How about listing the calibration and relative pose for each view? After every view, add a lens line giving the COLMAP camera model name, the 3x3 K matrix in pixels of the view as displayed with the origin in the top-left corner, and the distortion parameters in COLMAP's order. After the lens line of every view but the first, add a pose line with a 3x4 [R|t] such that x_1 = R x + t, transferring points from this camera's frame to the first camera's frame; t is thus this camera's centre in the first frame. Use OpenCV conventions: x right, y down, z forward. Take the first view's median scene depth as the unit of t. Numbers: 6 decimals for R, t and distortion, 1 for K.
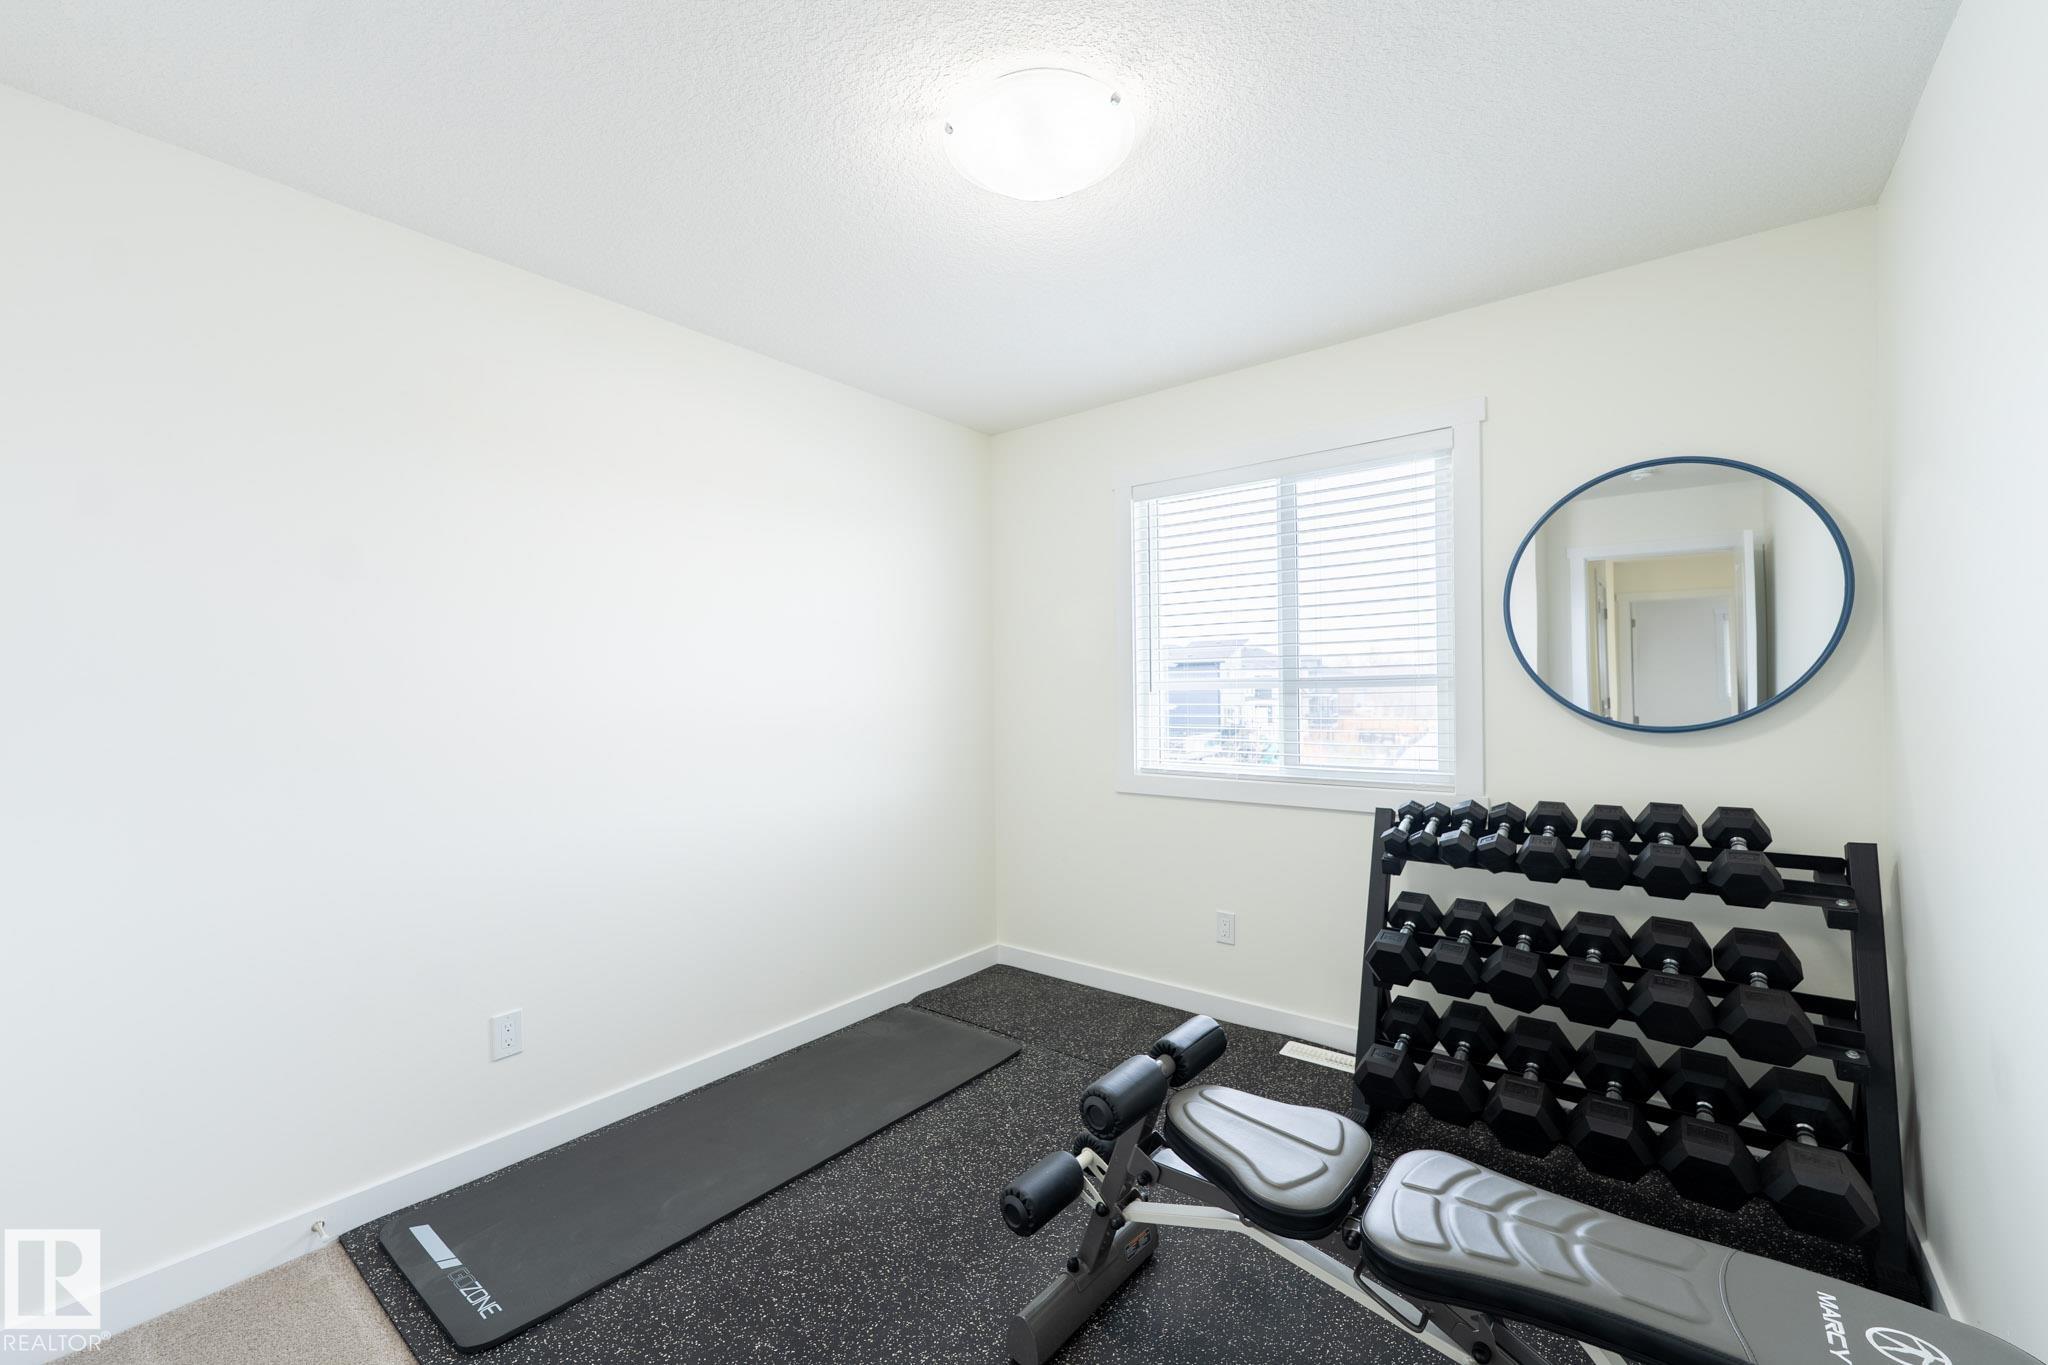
lens RADIAL K [[828.9, 0, 1027.1], [0, 828.9, 684.3], [0, 0, 1]] dist [0.000326, 0.000044]
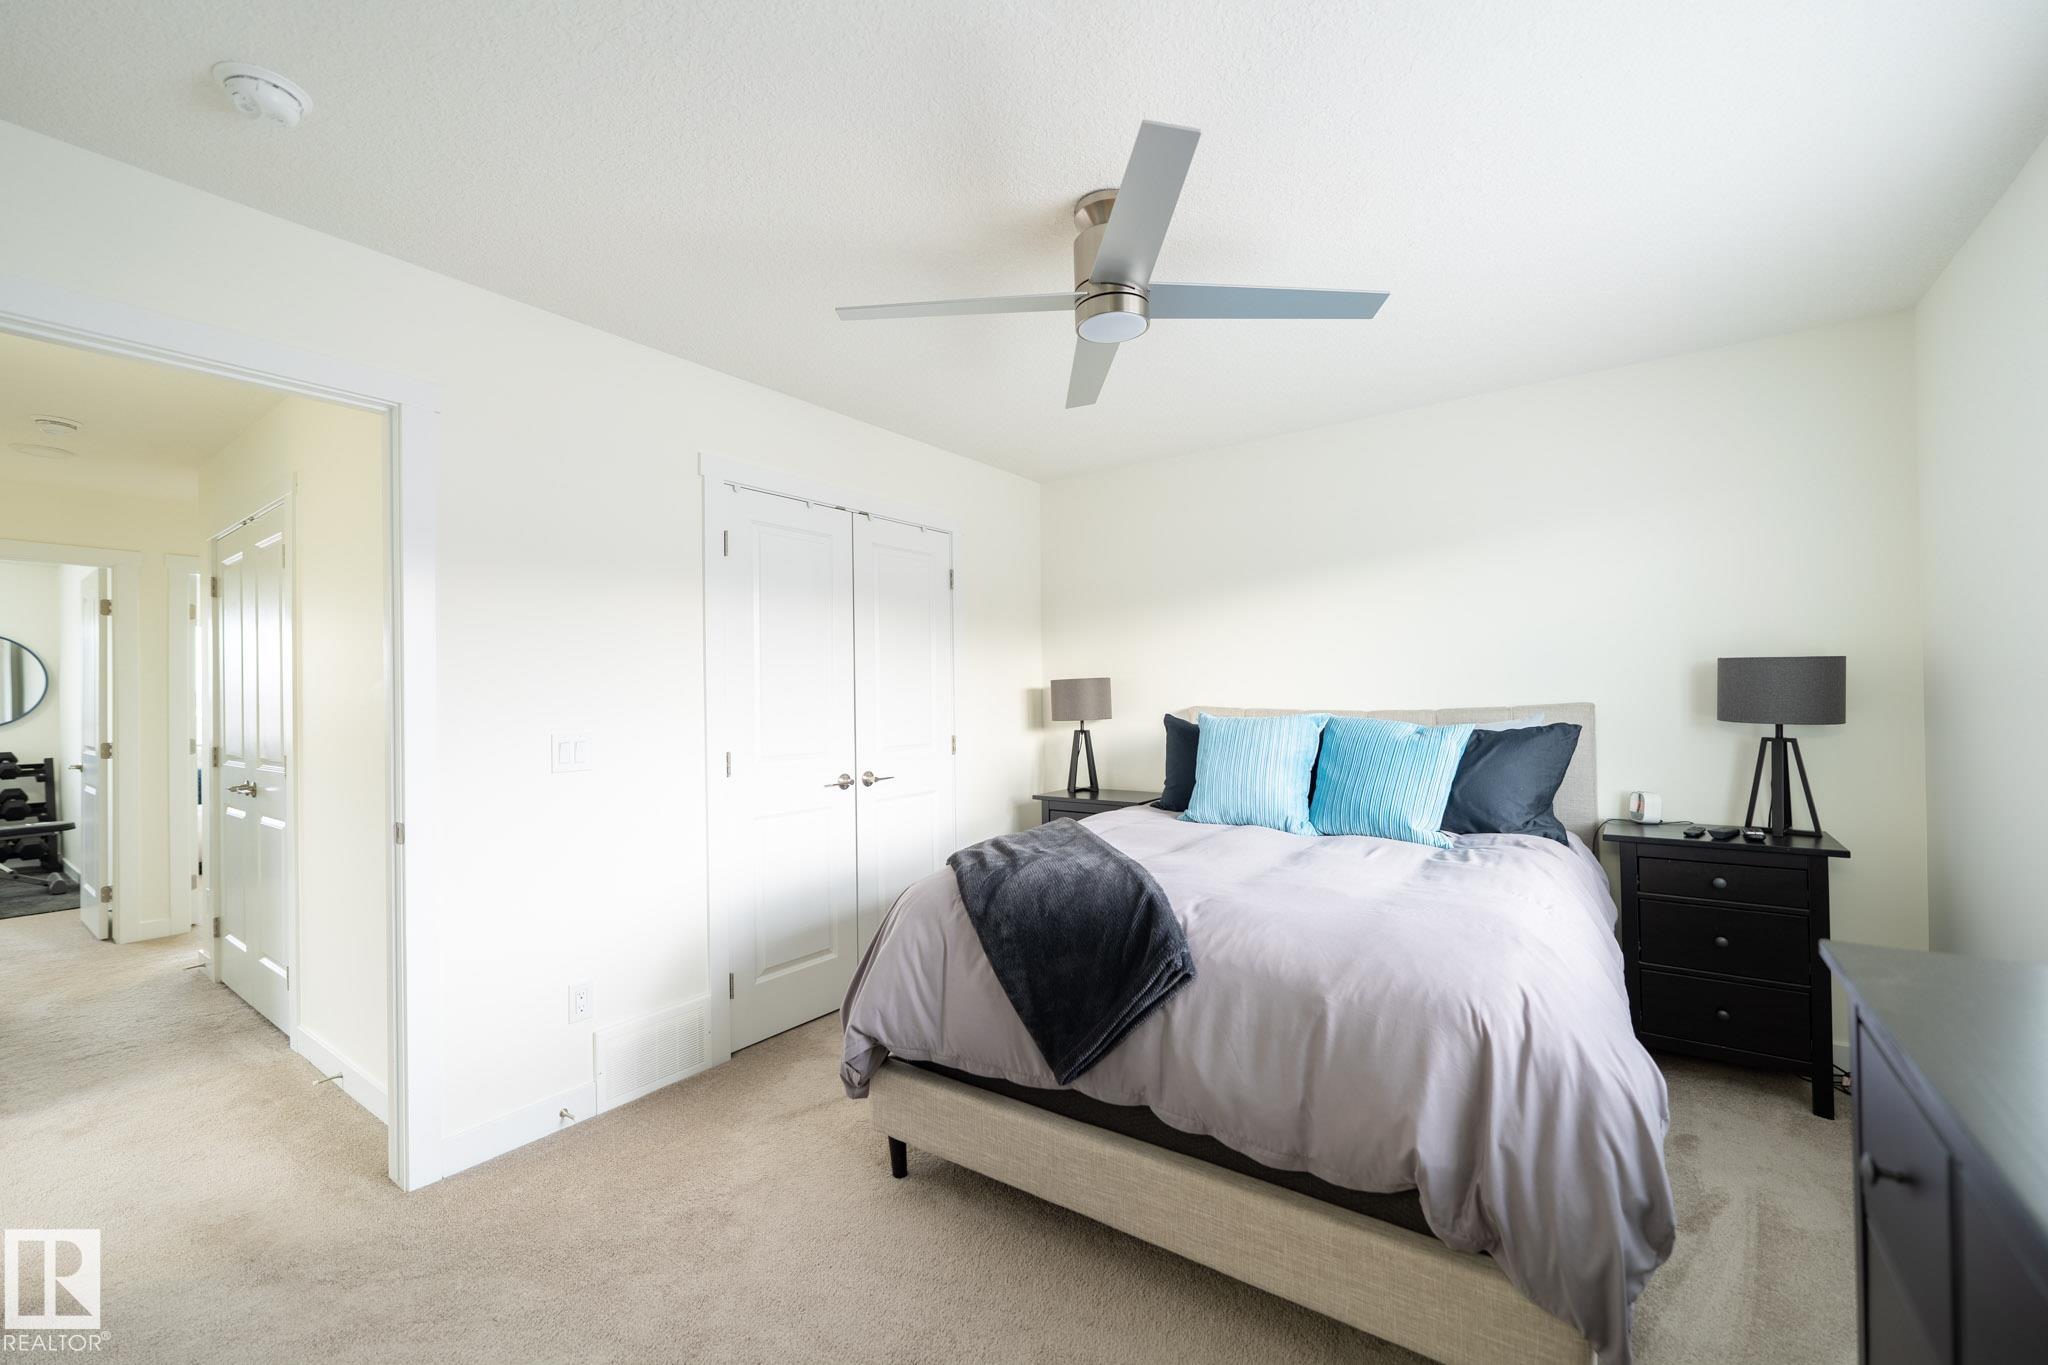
lens RADIAL K [[828.9, 0, 1037.7], [0, 828.9, 692.6], [0, 0, 1]] dist [0.000326, 0.000044]
pose [[-0.045154, 0.003672, 0.998973, -2.681872], [-0.002144, 0.999991, -0.003773, -0.082465], [-0.998978, -0.002312, -0.045146, -3.013480]]
